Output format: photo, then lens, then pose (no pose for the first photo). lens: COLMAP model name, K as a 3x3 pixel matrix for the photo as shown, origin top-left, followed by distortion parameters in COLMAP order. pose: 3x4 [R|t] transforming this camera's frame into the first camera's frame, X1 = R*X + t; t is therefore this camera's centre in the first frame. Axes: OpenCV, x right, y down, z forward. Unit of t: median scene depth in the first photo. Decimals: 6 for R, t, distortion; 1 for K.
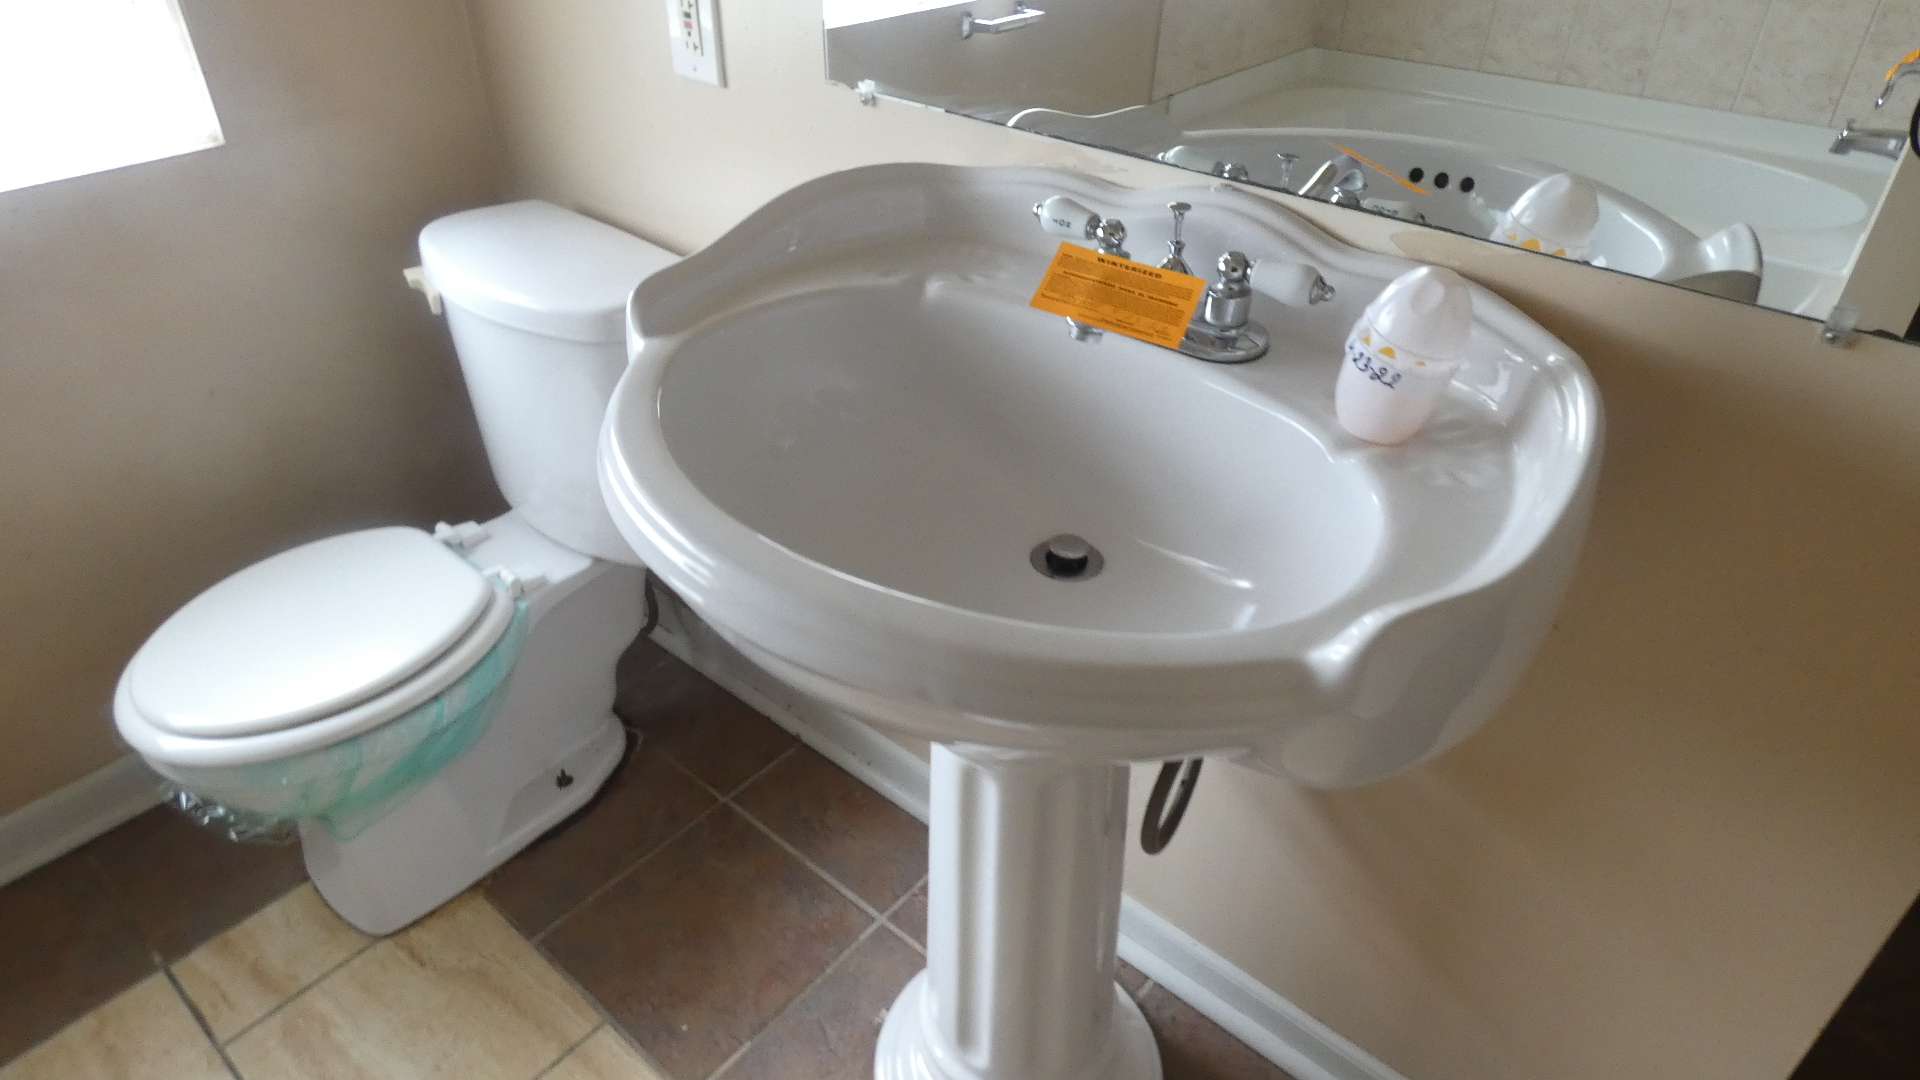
lens RADIAL K [[1169.4, 0, 977.7], [0, 1169.4, 559.9], [0, 0, 1]] dist [0.010236, -0.006267]
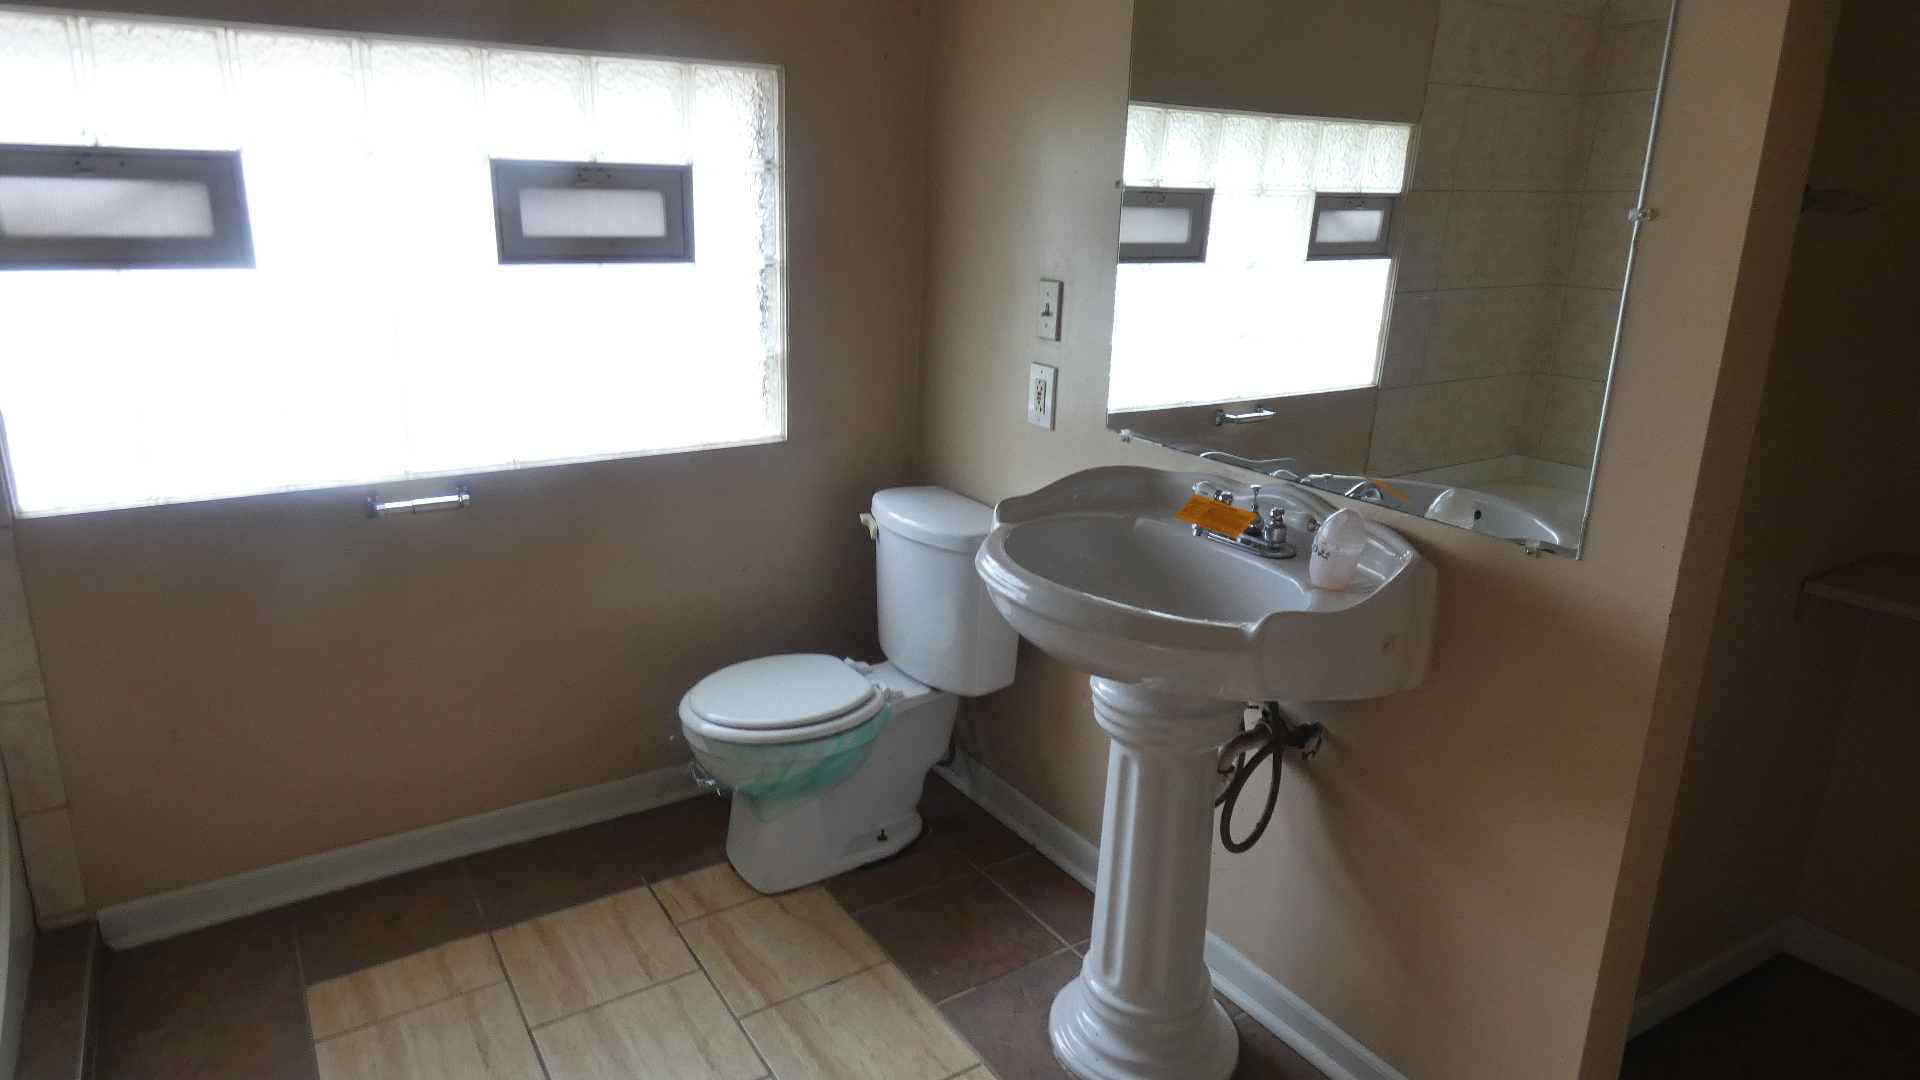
lens RADIAL K [[1169.4, 0, 951.0], [0, 1169.4, 538.6], [0, 0, 1]] dist [0.010236, -0.006267]
pose [[0.956425, 0.096129, -0.275699, 0.144495], [-0.180094, 0.937455, -0.297898, 0.311669], [0.229818, 0.334569, 0.913918, -0.620581]]
